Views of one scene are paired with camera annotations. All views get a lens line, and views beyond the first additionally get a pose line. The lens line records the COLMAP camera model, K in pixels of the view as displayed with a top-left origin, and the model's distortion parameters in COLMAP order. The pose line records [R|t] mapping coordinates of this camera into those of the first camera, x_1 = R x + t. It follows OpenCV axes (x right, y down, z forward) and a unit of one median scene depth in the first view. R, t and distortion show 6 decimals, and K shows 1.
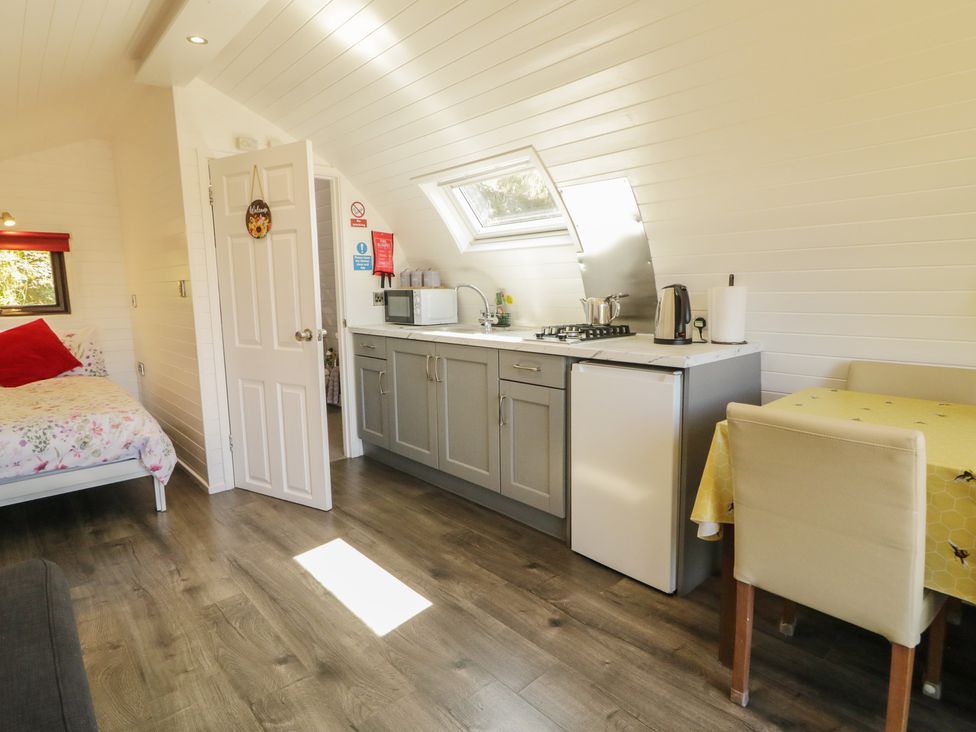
lens RADIAL K [[531.4, 0, 493.2], [0, 531.4, 362.5], [0, 0, 1]] dist [0.002258, 0.000068]
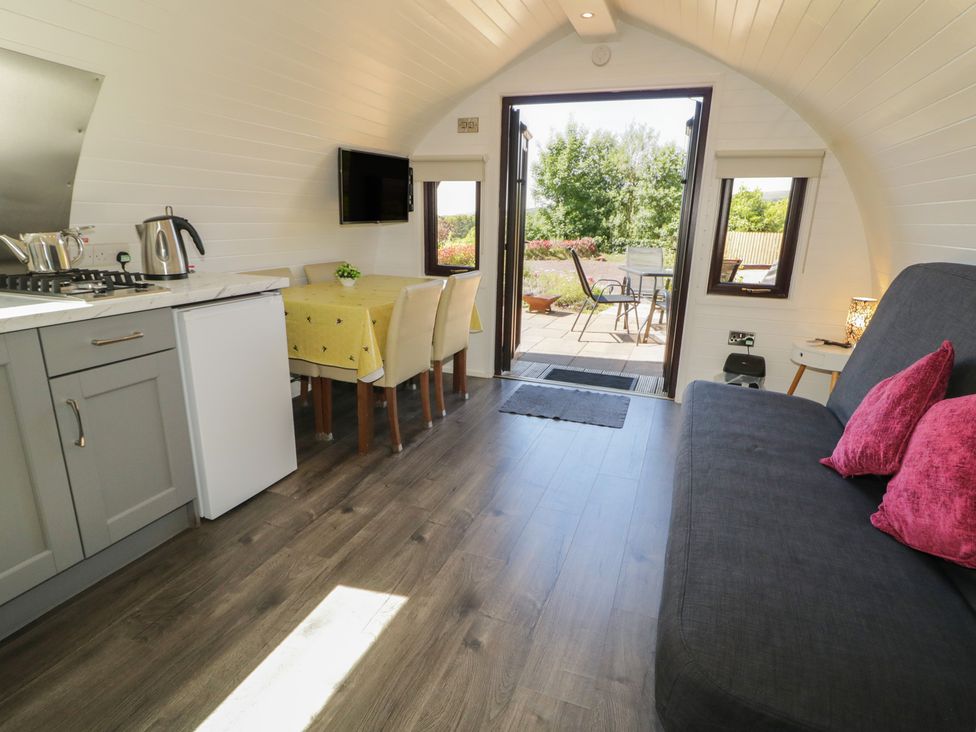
lens RADIAL K [[531.4, 0, 493.2], [0, 531.4, 362.5], [0, 0, 1]] dist [0.002258, 0.000068]
pose [[-0.452341, -0.230947, 0.861424, -0.885473], [0.108979, 0.944338, 0.310402, -0.142554], [-0.885162, 0.234285, -0.401995, 1.002743]]
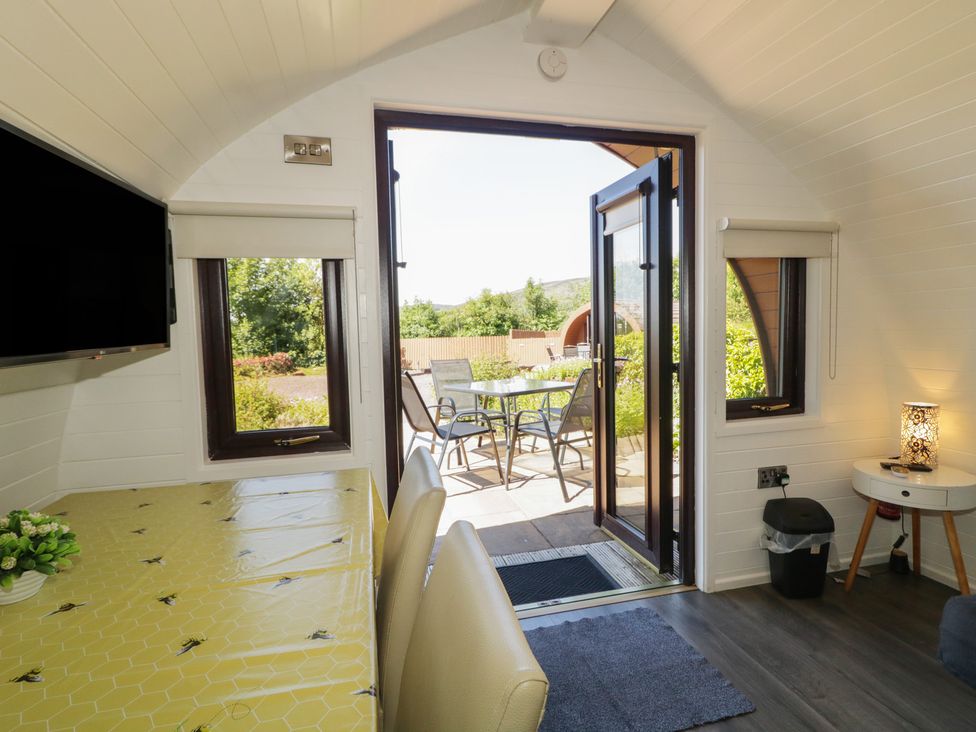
lens RADIAL K [[505.1, 0, 488.4], [0, 505.1, 361.6], [0, 0, 1]] dist [-0.000329, -0.000072]
pose [[-0.876135, 0.007259, 0.482012, 0.211505], [0.106746, 0.977986, 0.179300, -0.125399], [-0.470099, 0.208543, -0.857622, 0.822429]]
